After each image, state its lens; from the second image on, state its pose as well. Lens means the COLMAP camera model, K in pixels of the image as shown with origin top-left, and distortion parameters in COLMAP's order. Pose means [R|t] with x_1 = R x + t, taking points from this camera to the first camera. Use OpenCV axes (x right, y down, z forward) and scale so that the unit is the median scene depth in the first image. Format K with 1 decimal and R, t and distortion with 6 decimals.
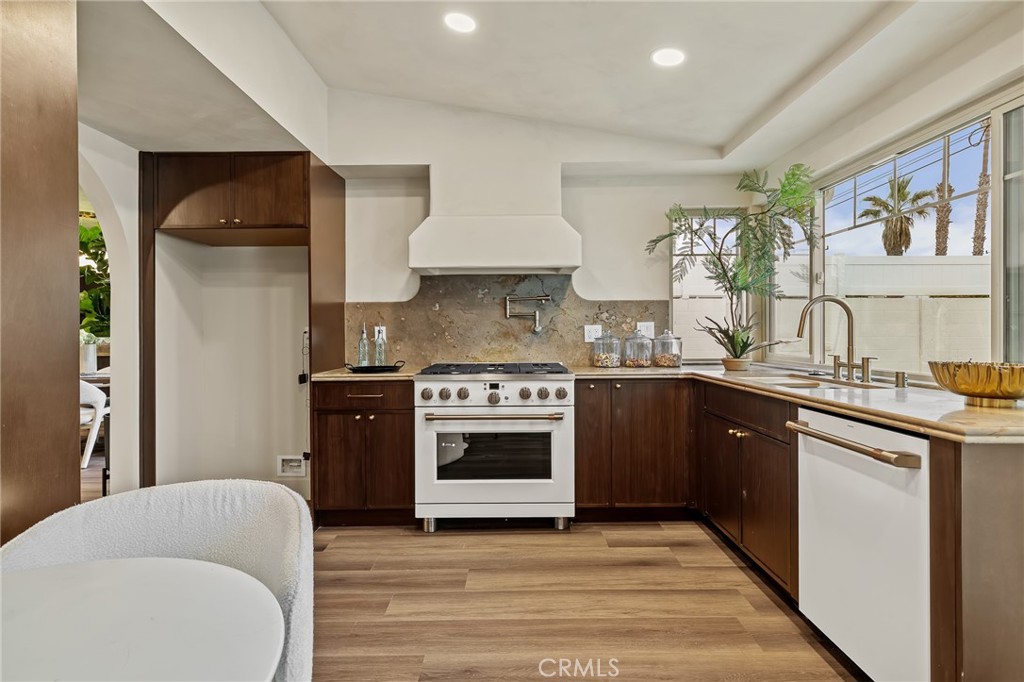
lens RADIAL K [[520.6, 0, 512.2], [0, 520.6, 336.4], [0, 0, 1]] dist [-0.003166, 0.000772]
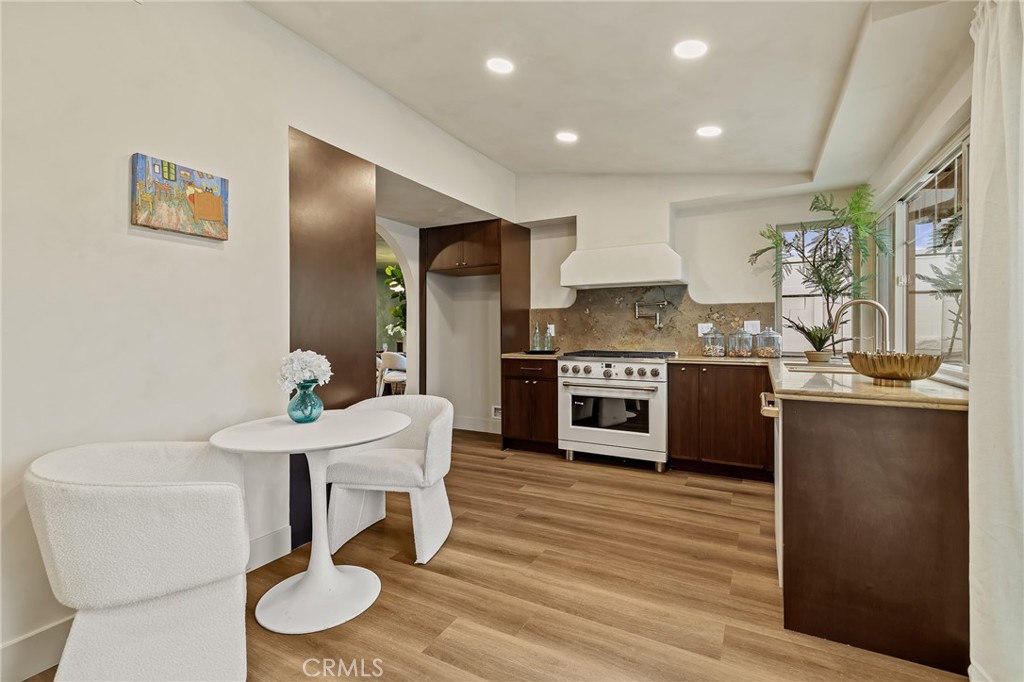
lens RADIAL K [[461.3, 0, 514.2], [0, 461.3, 337.9], [0, 0, 1]] dist [0.009032, -0.001745]
pose [[0.881455, 0.012167, -0.472111, 0.281621], [-0.006378, 0.999884, 0.013860, 0.001041], [0.472225, -0.009205, 0.881430, -0.221169]]
